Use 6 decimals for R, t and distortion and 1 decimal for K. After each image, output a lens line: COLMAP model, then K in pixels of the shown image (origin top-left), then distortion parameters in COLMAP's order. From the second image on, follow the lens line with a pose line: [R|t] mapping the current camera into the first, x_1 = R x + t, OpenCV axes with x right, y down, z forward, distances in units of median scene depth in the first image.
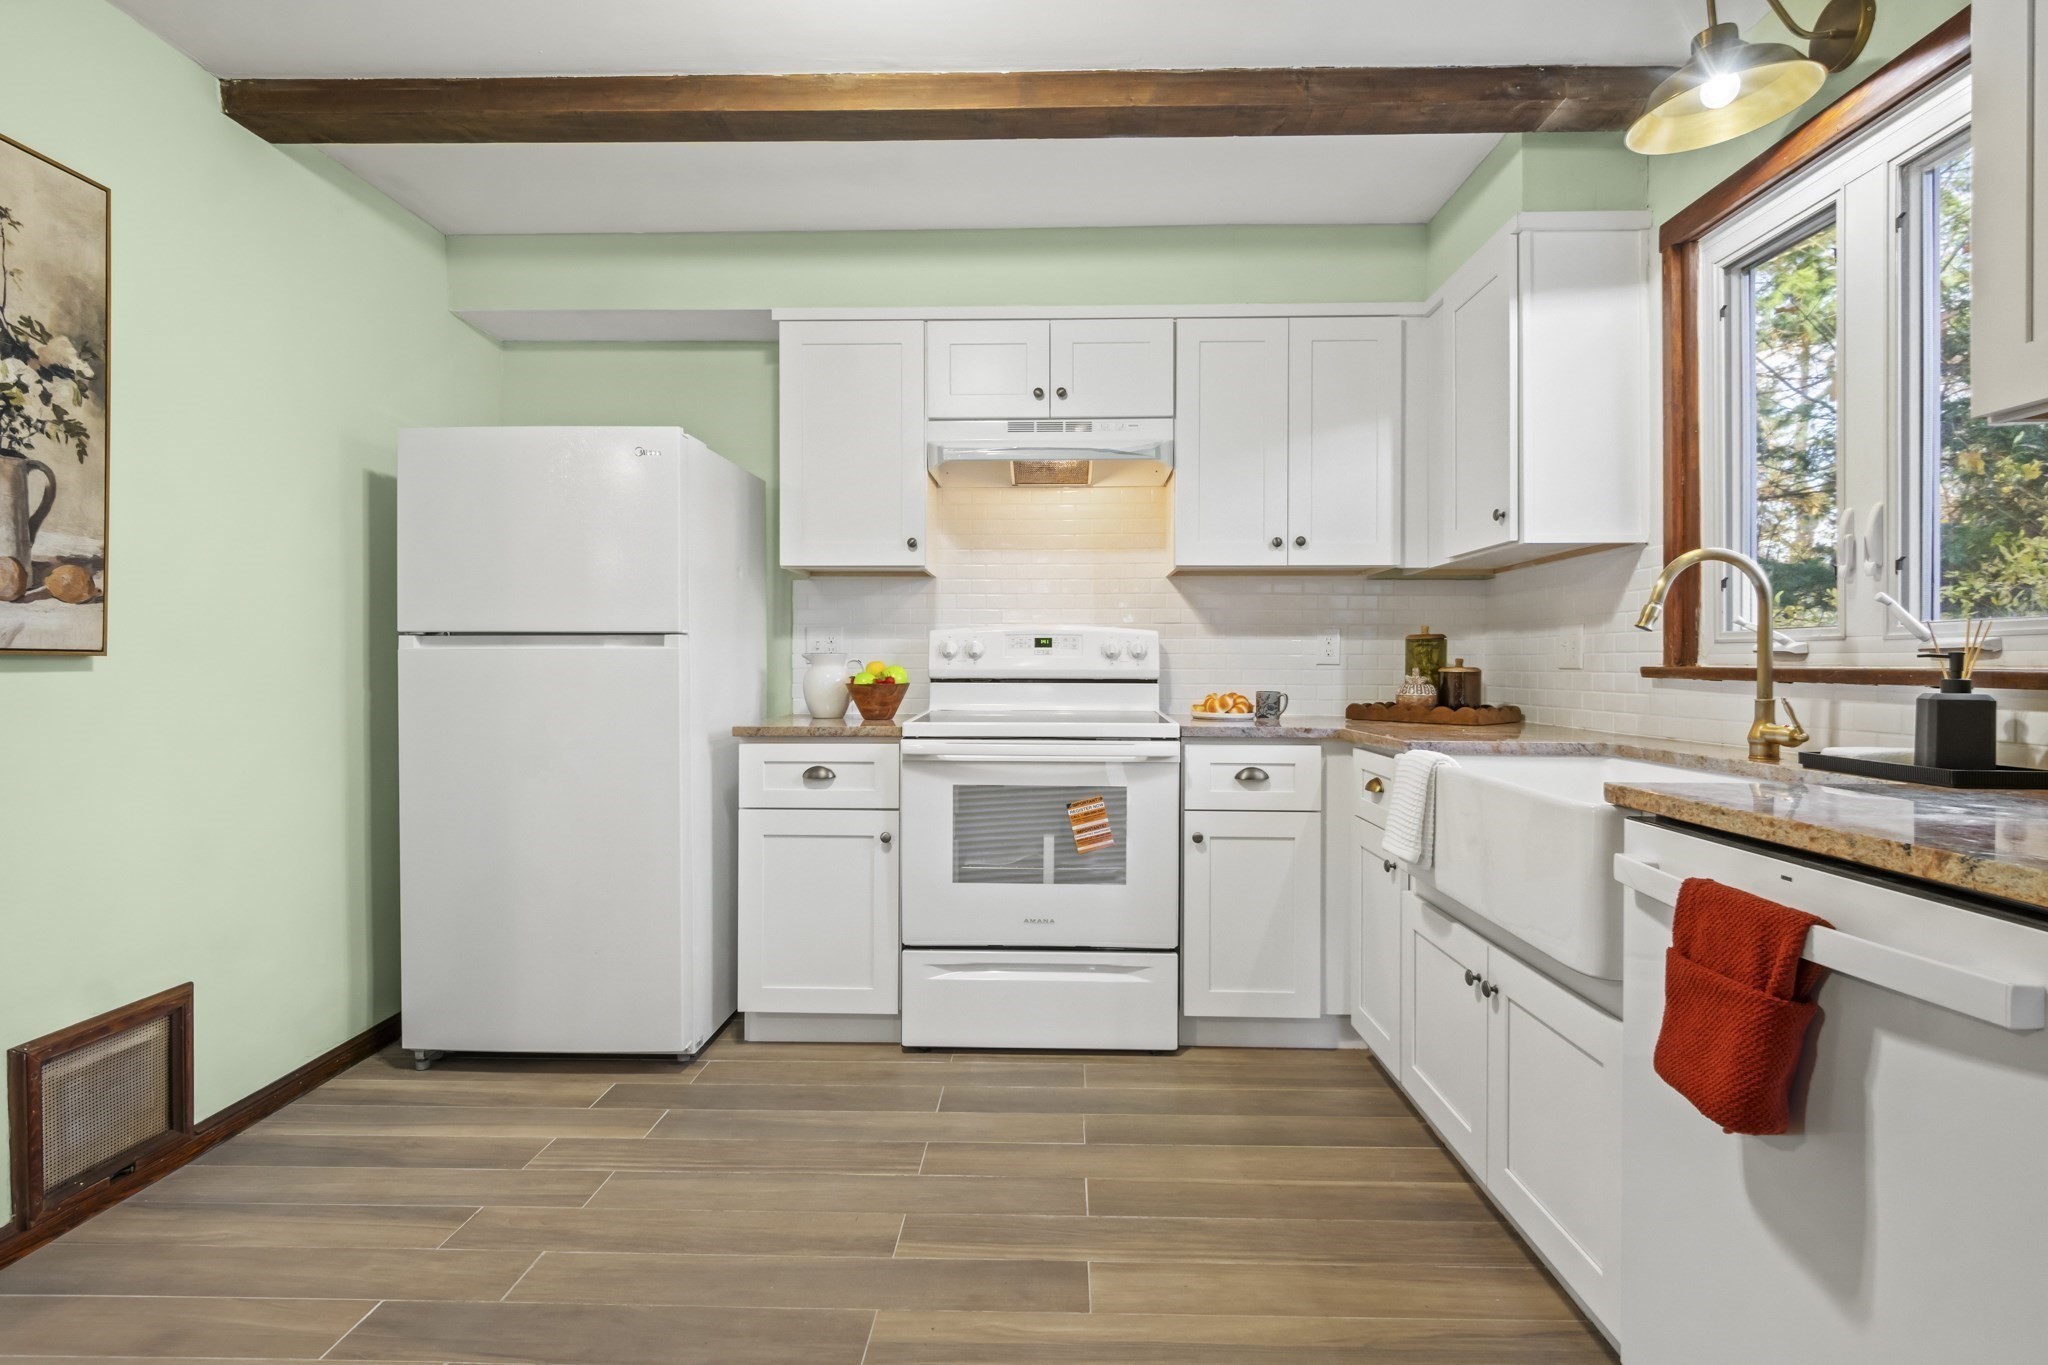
lens RADIAL K [[993.4, 0, 1032.4], [0, 993.4, 668.2], [0, 0, 1]] dist [-0.000417, -0.000043]
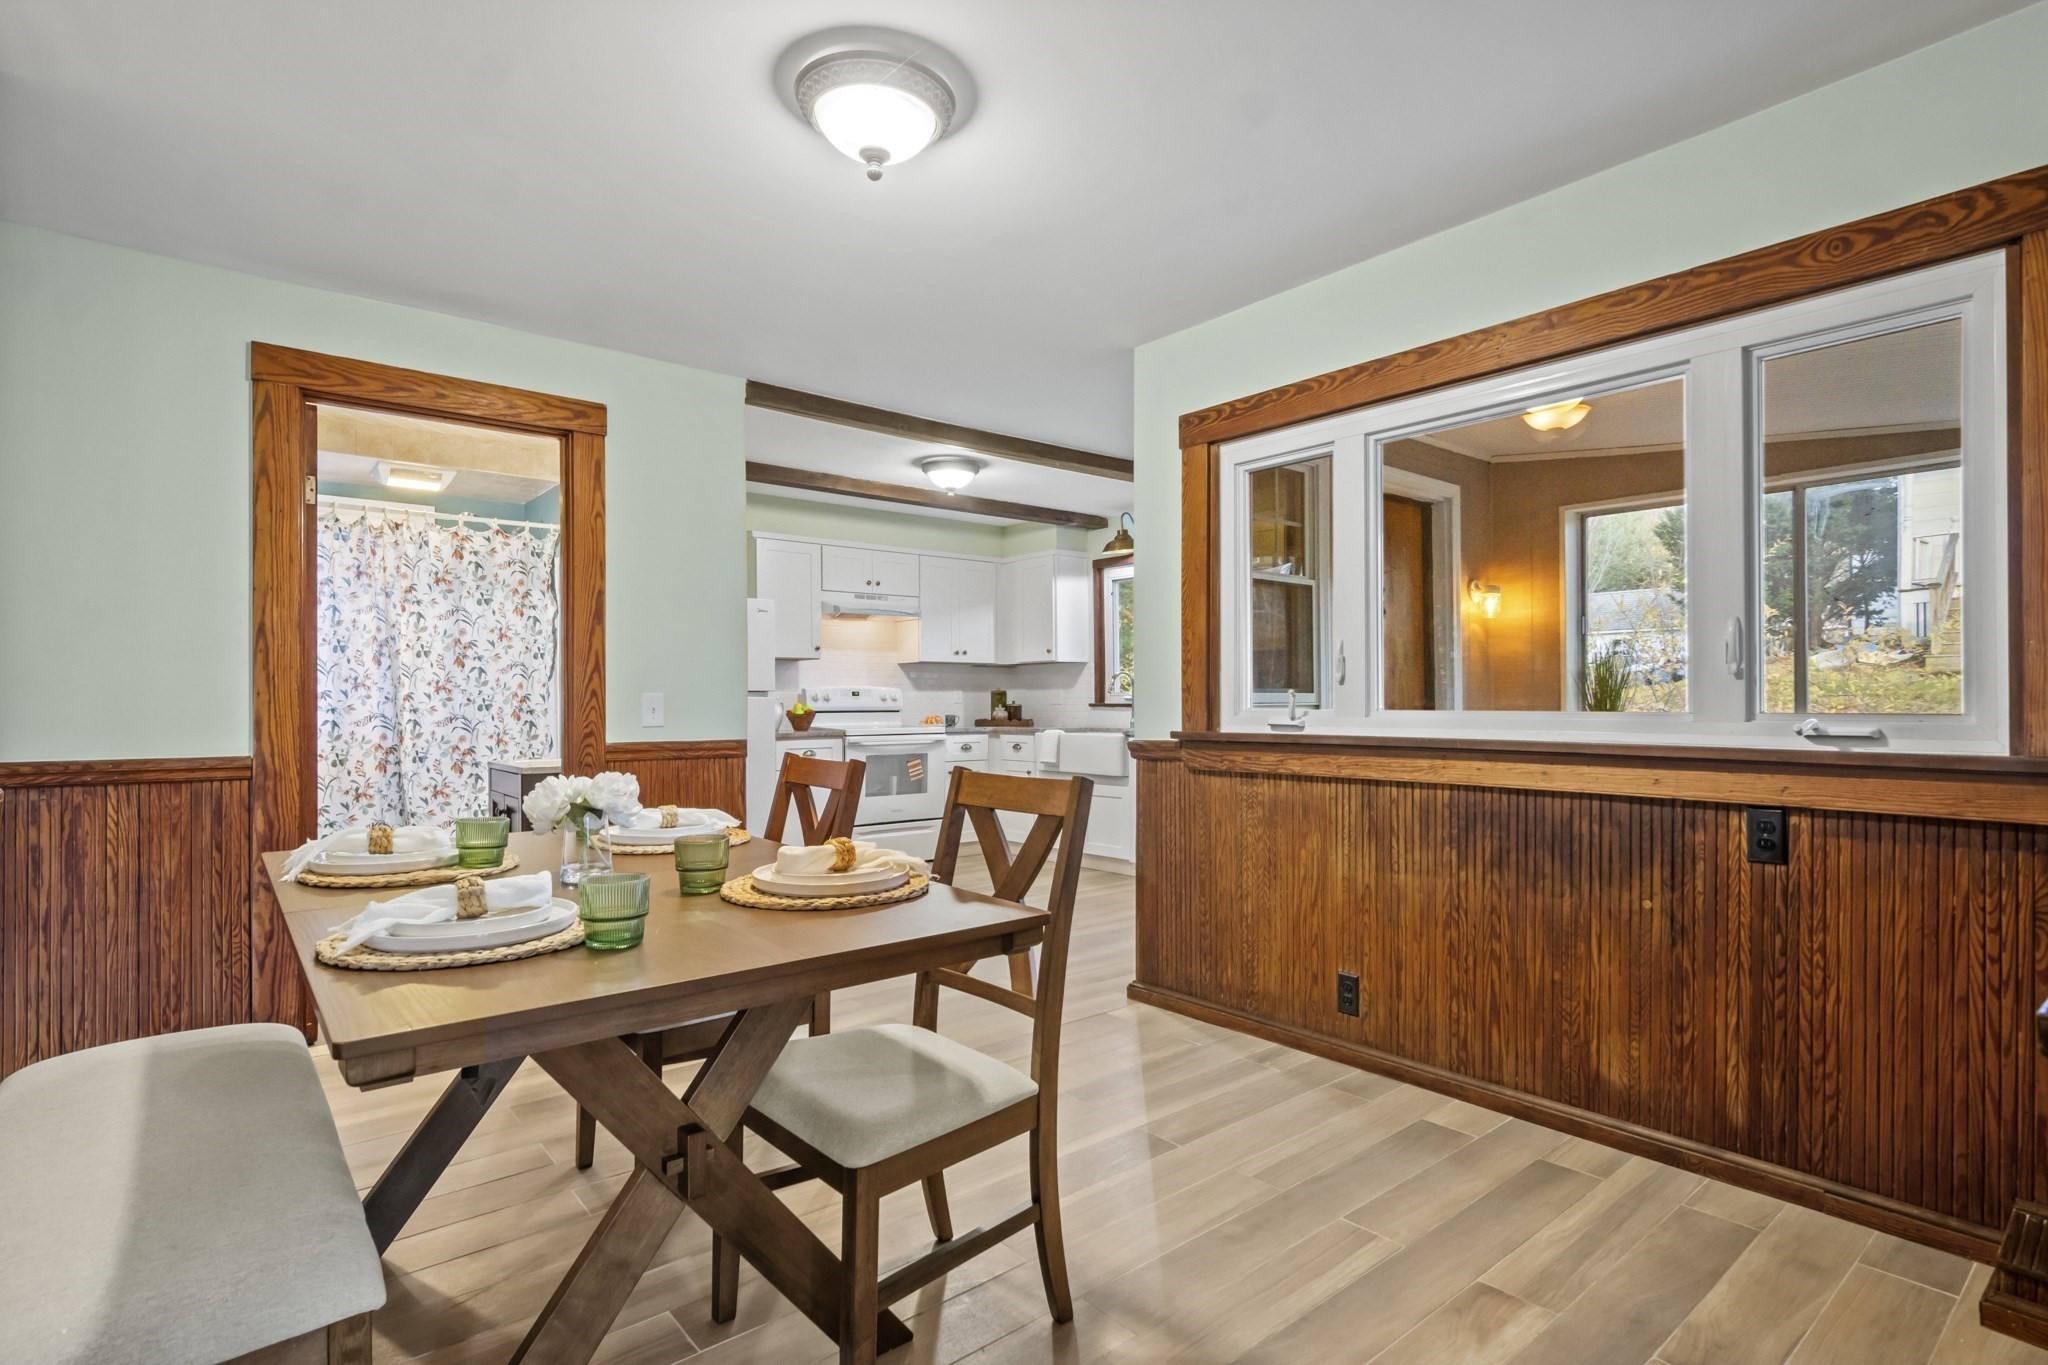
lens RADIAL K [[1008.4, 0, 1036.2], [0, 1008.4, 691.6], [0, 0, 1]] dist [0.000347, -0.000182]
pose [[0.754240, 0.000826, 0.656599, -1.432762], [0.008052, 0.999912, -0.010506, -0.005943], [-0.656550, 0.013211, 0.754167, -1.141862]]
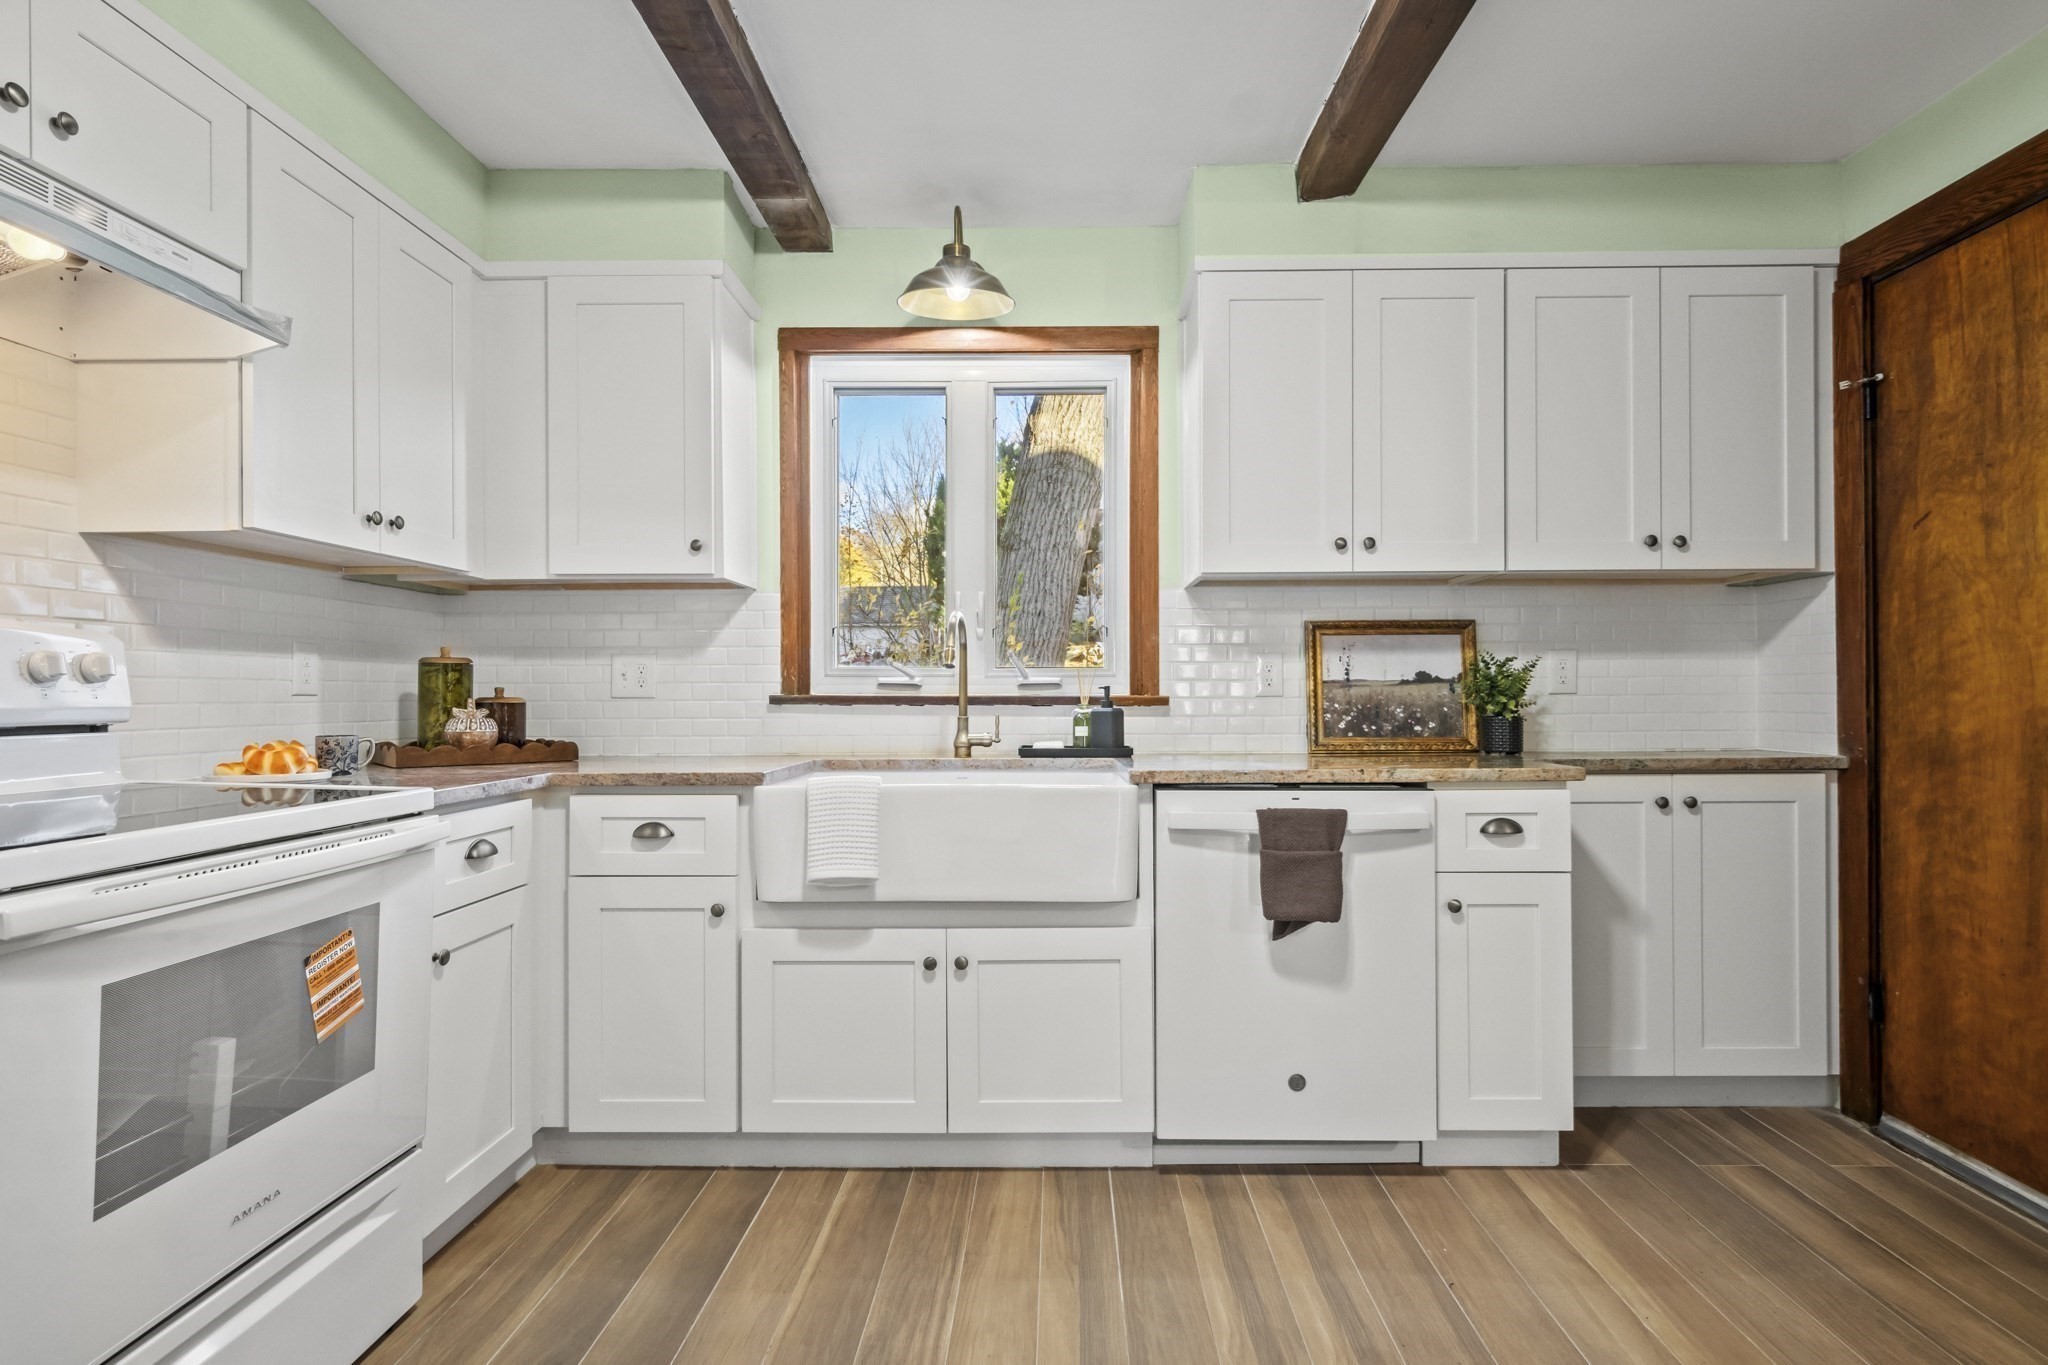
lens RADIAL K [[1008.4, 0, 1036.2], [0, 1008.4, 691.6], [0, 0, 1]] dist [0.000347, -0.000182]
pose [[-0.002772, -0.001610, 0.999995, -0.538666], [0.005989, 0.999981, 0.001626, -0.005606], [-0.999978, 0.005993, -0.002762, 0.642306]]
